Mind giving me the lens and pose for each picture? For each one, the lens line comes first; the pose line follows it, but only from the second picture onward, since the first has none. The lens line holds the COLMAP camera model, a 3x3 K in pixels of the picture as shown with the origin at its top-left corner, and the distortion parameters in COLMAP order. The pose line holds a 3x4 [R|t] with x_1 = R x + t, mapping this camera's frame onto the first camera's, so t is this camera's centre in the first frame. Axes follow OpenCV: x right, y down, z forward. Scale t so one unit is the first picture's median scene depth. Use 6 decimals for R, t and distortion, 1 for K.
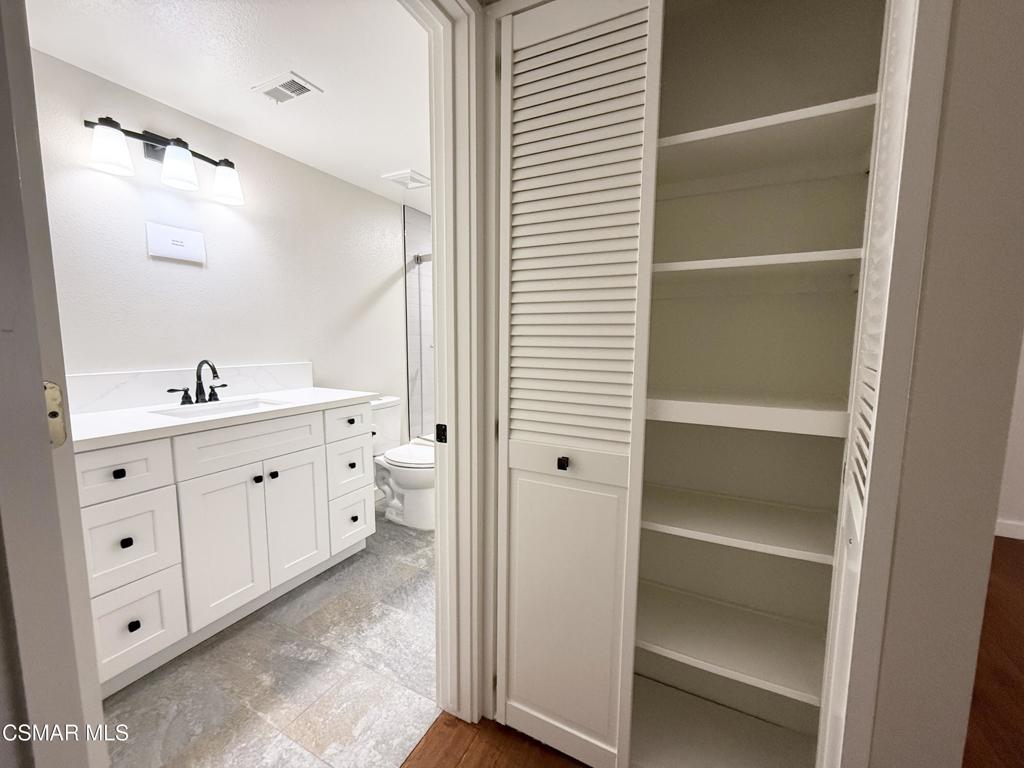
lens RADIAL K [[410.0, 0, 513.8], [0, 410.0, 382.9], [0, 0, 1]] dist [0.001763, 0.000070]
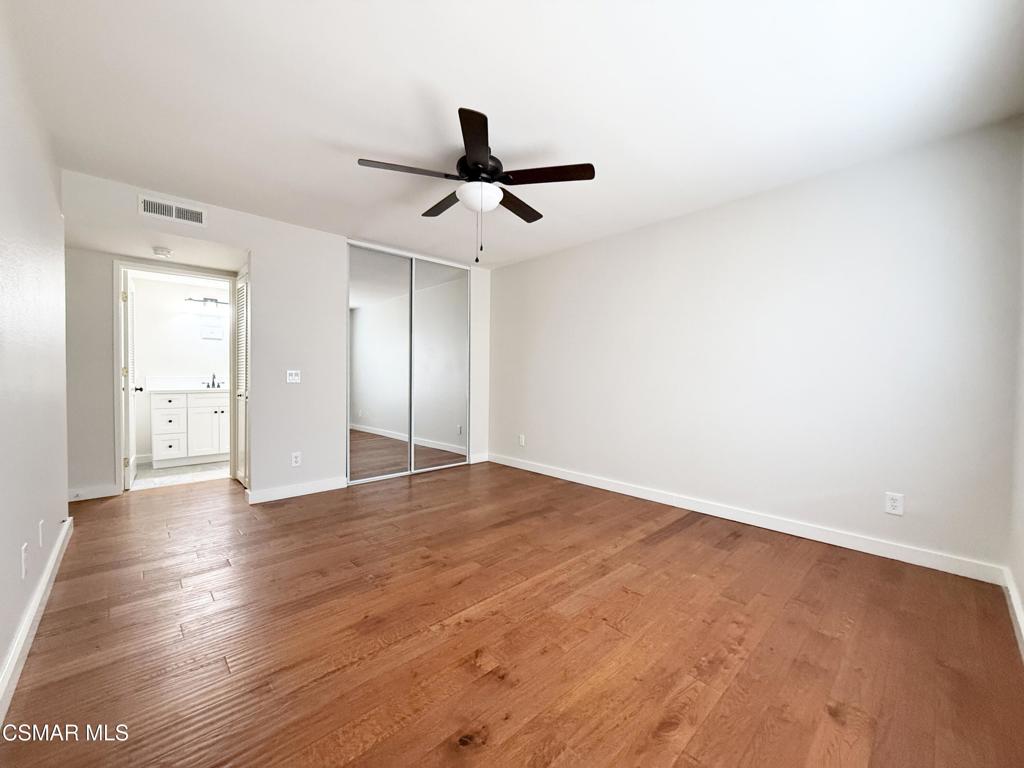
lens RADIAL K [[410.0, 0, 510.1], [0, 410.0, 381.3], [0, 0, 1]] dist [0.001763, 0.000070]
pose [[0.936882, 0.007876, -0.349556, 2.197798], [-0.040125, 0.995563, -0.085112, 0.166294], [0.347335, 0.093766, 0.933042, -0.954721]]
